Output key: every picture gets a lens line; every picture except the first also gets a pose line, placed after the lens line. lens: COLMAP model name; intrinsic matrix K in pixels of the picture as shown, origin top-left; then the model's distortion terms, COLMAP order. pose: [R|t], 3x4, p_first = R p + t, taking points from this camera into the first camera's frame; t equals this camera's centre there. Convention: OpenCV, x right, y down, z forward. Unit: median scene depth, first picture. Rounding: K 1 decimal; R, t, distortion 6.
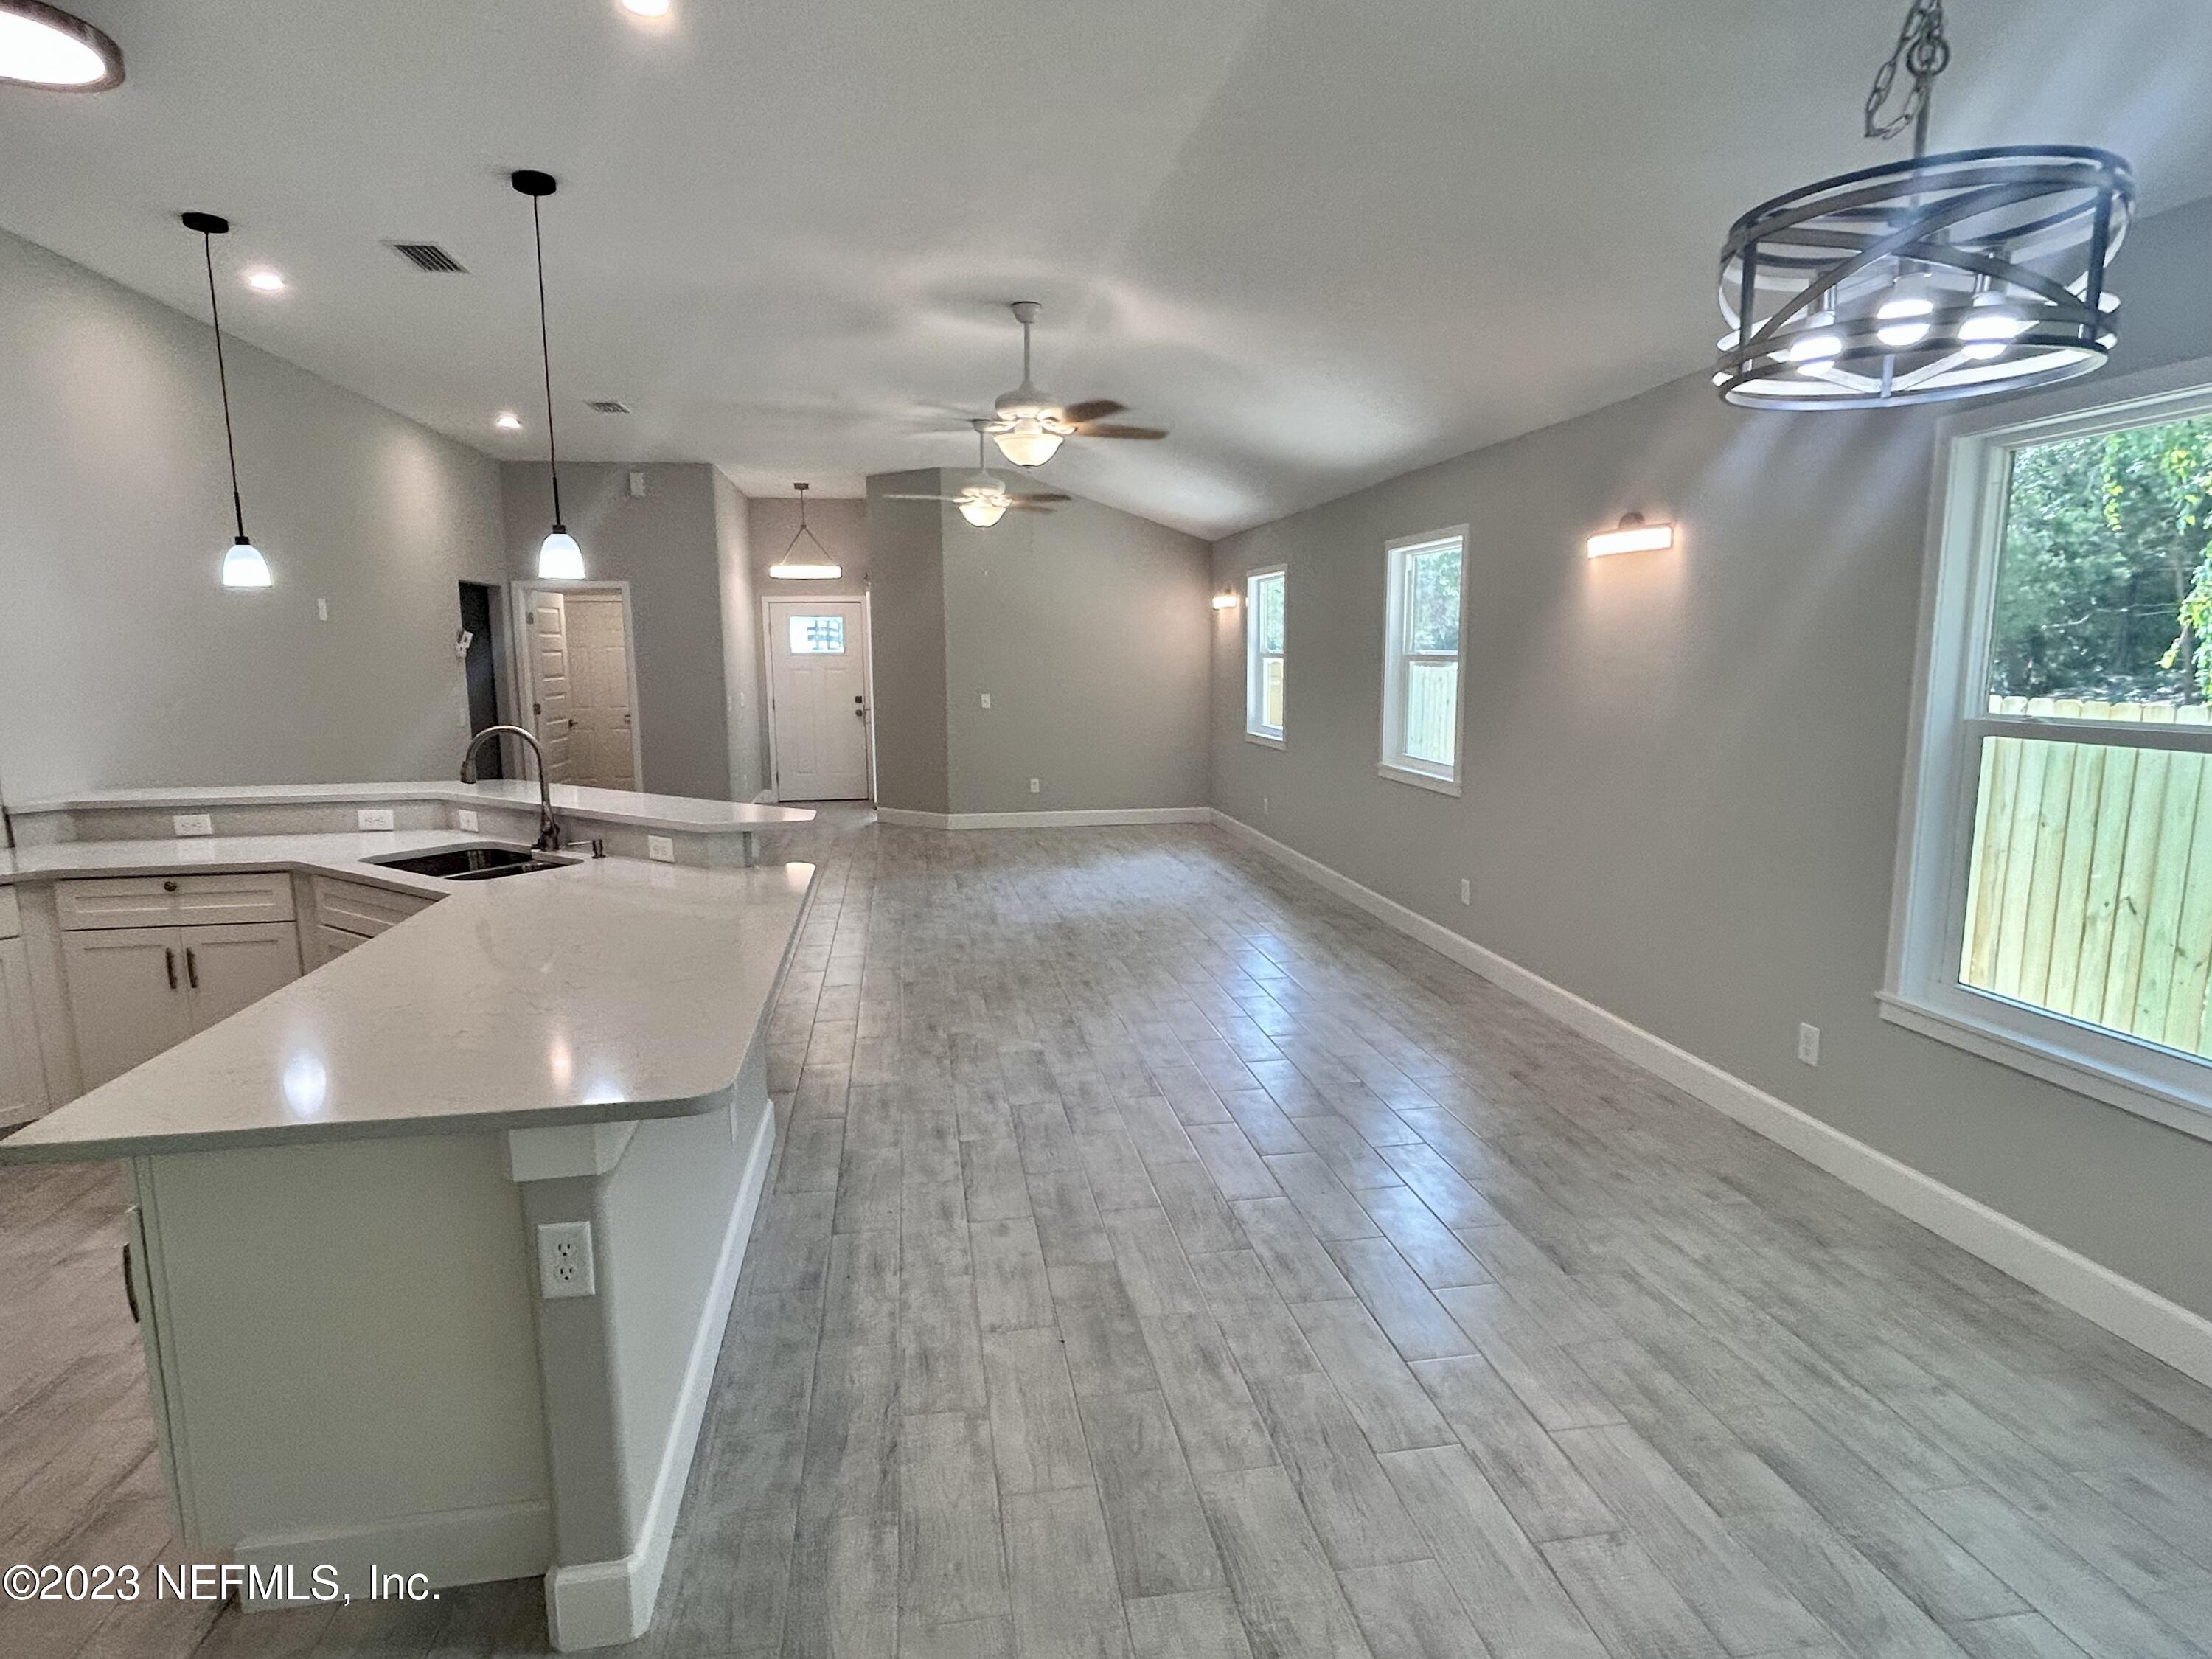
lens RADIAL K [[1194.5, 0, 1101.0], [0, 1194.5, 833.0], [0, 0, 1]] dist [-0.004505, 0.004491]
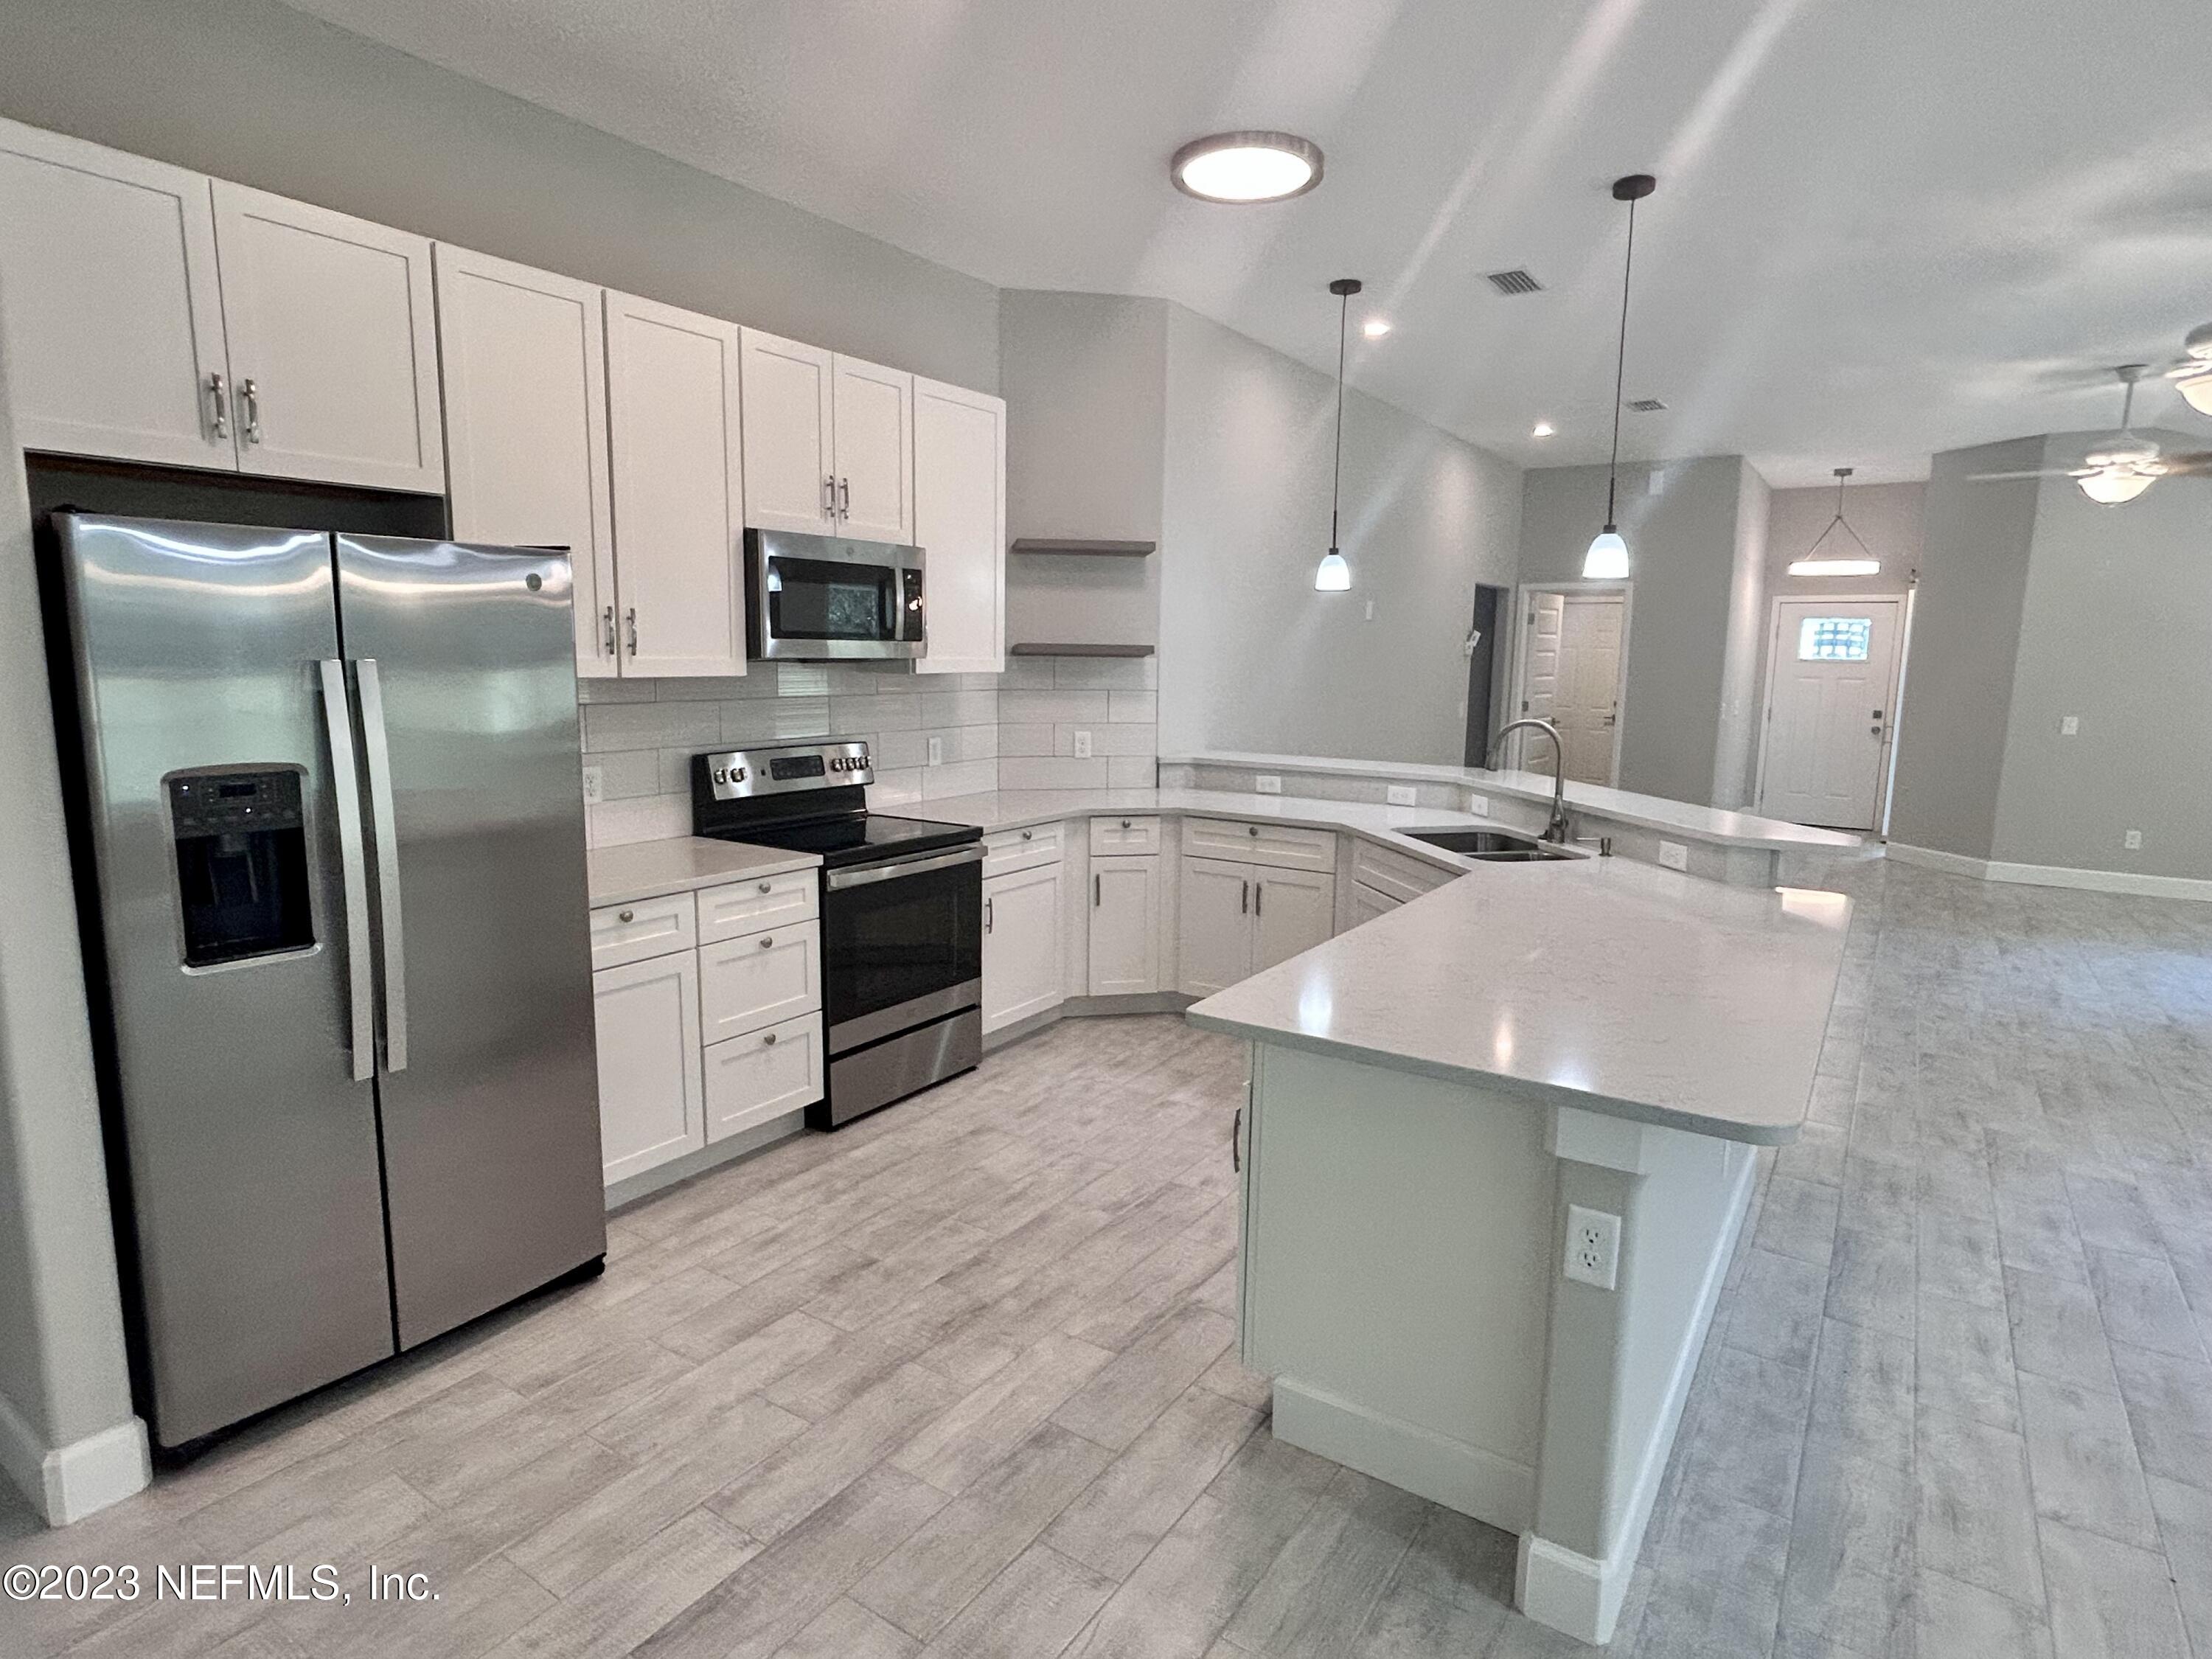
lens RADIAL K [[1194.5, 0, 1110.4], [0, 1194.5, 831.9], [0, 0, 1]] dist [-0.004505, 0.004491]
pose [[0.729608, 0.123608, -0.672601, -0.050652], [-0.125662, 0.991015, 0.045812, 0.006620], [0.672221, 0.051096, 0.738586, -0.017951]]
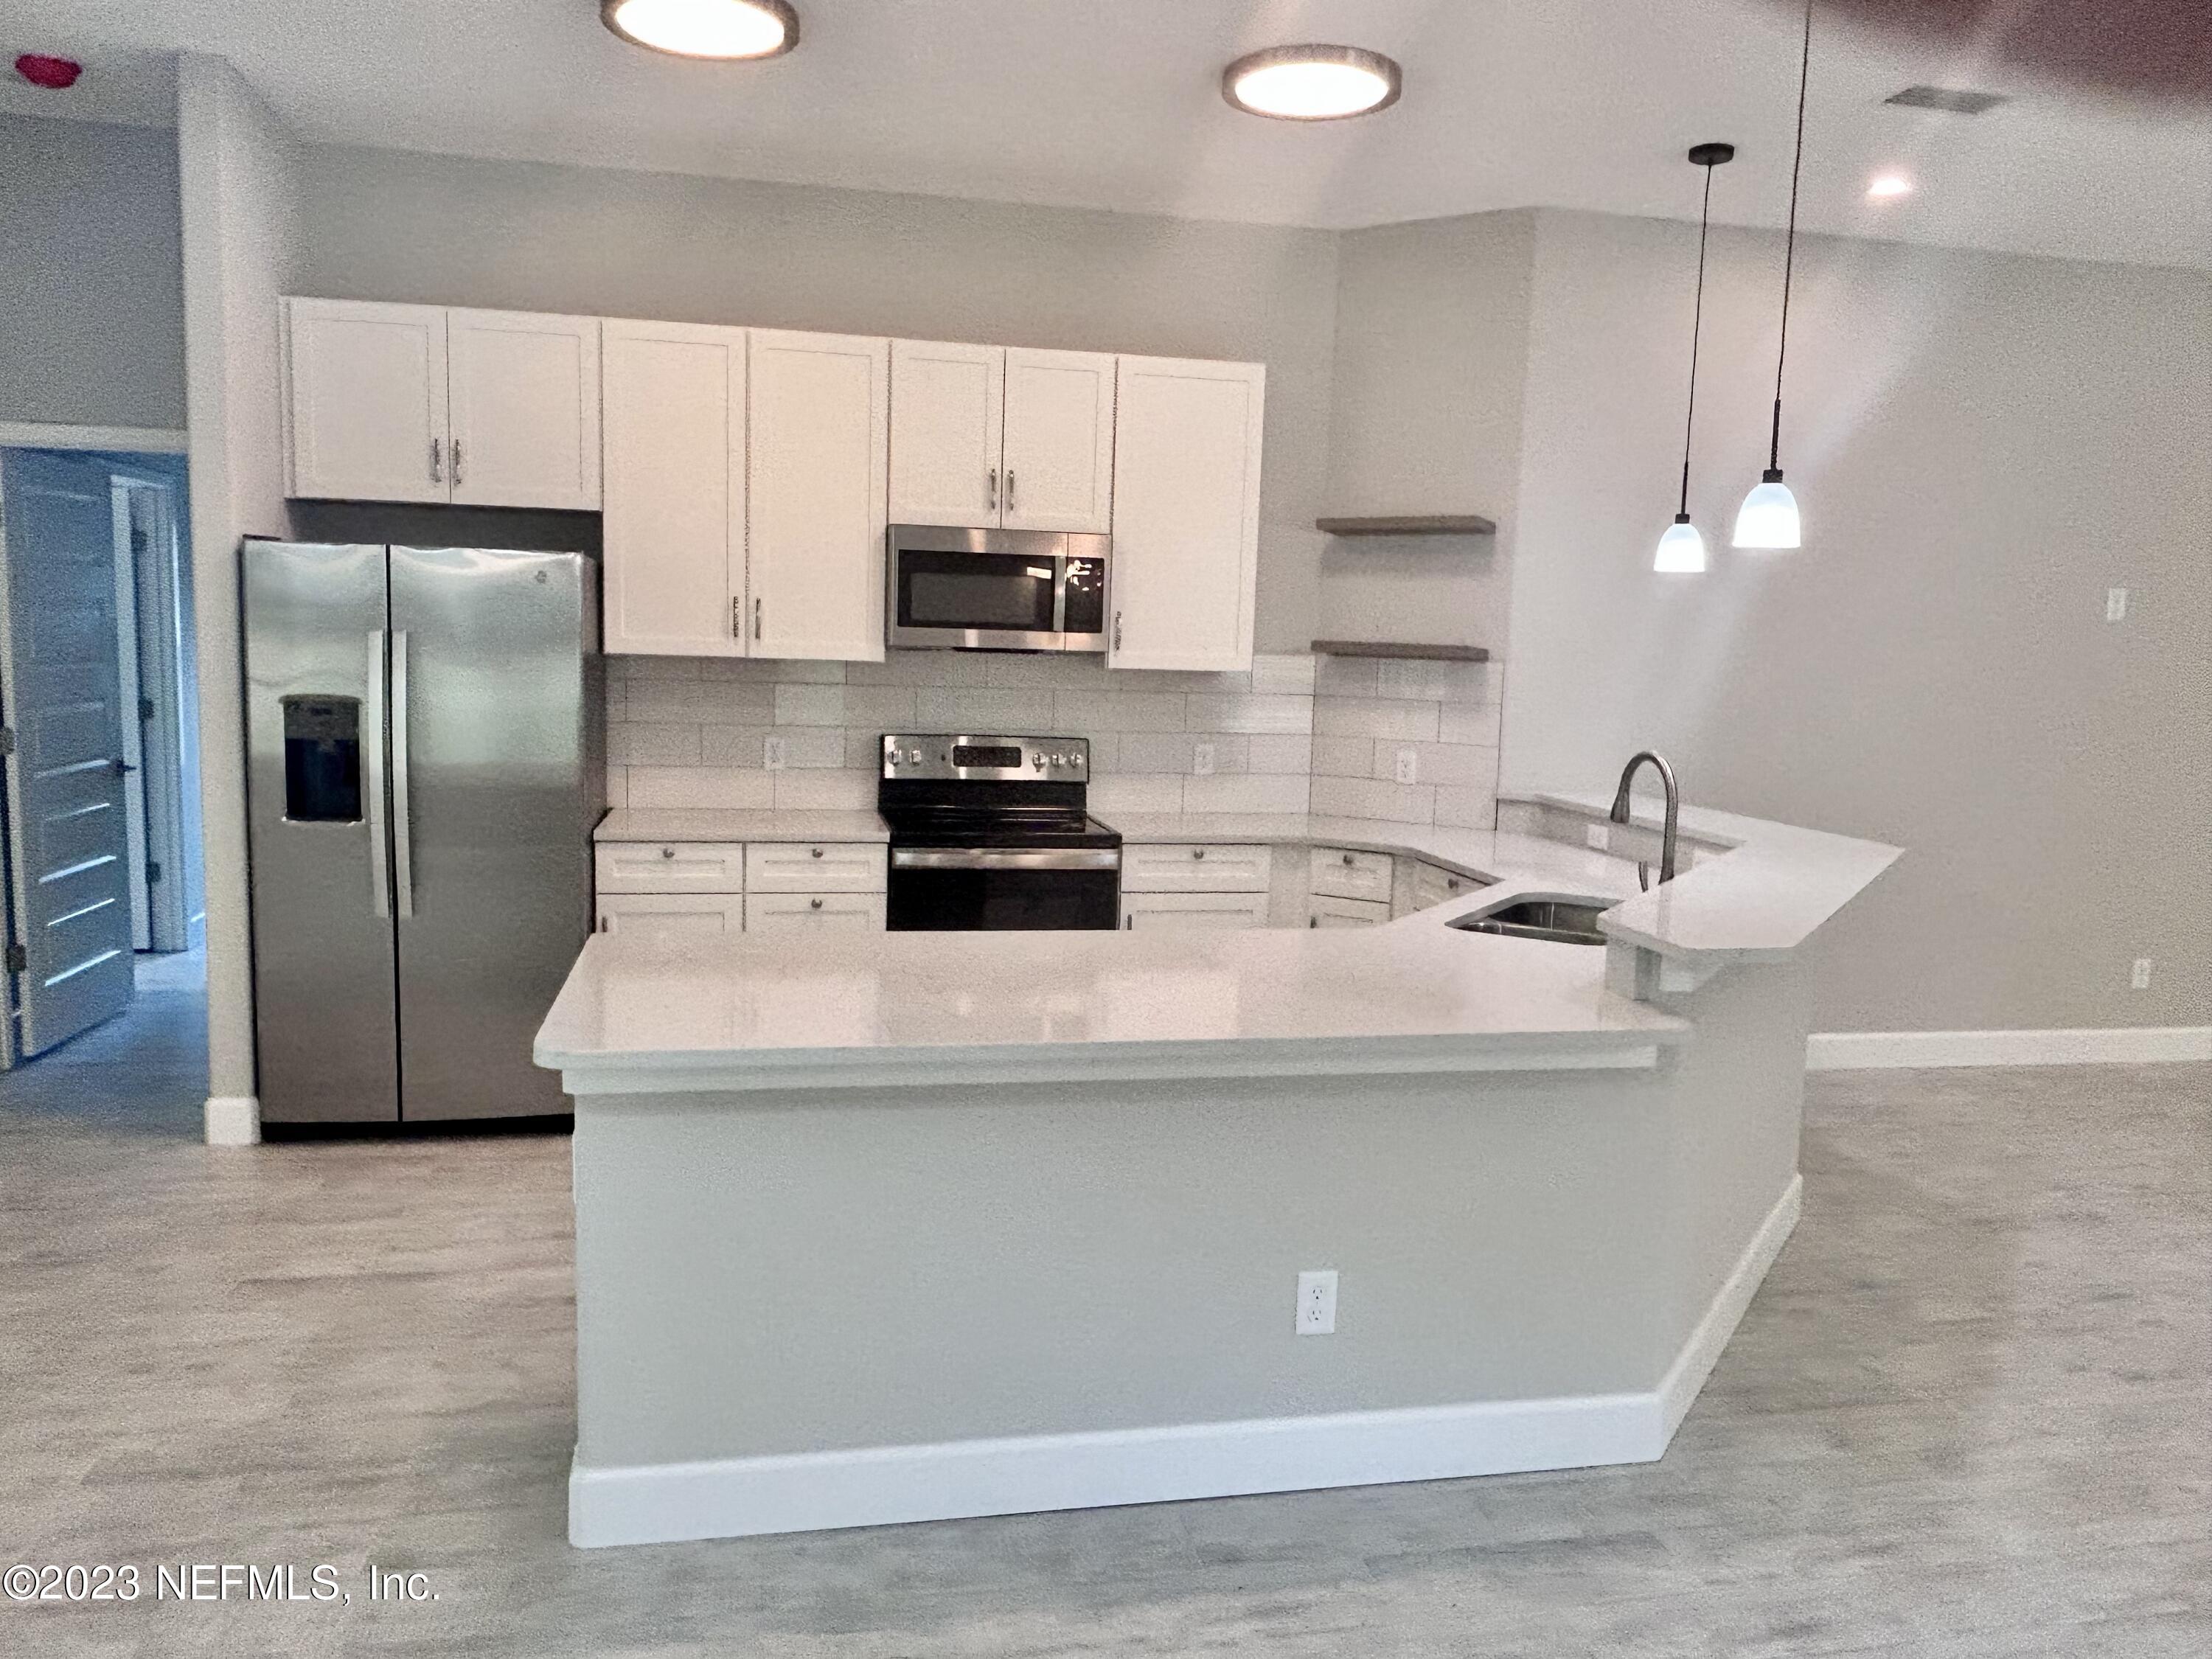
lens RADIAL K [[1591.3, 0, 1100.8], [0, 1591.3, 840.6], [0, 0, 1]] dist [0.005450, -0.008990]
pose [[0.046841, 0.139538, -0.989108, 0.457555], [-0.186574, 0.973992, 0.128570, -0.098490], [0.981324, 0.178520, 0.071657, 0.605285]]
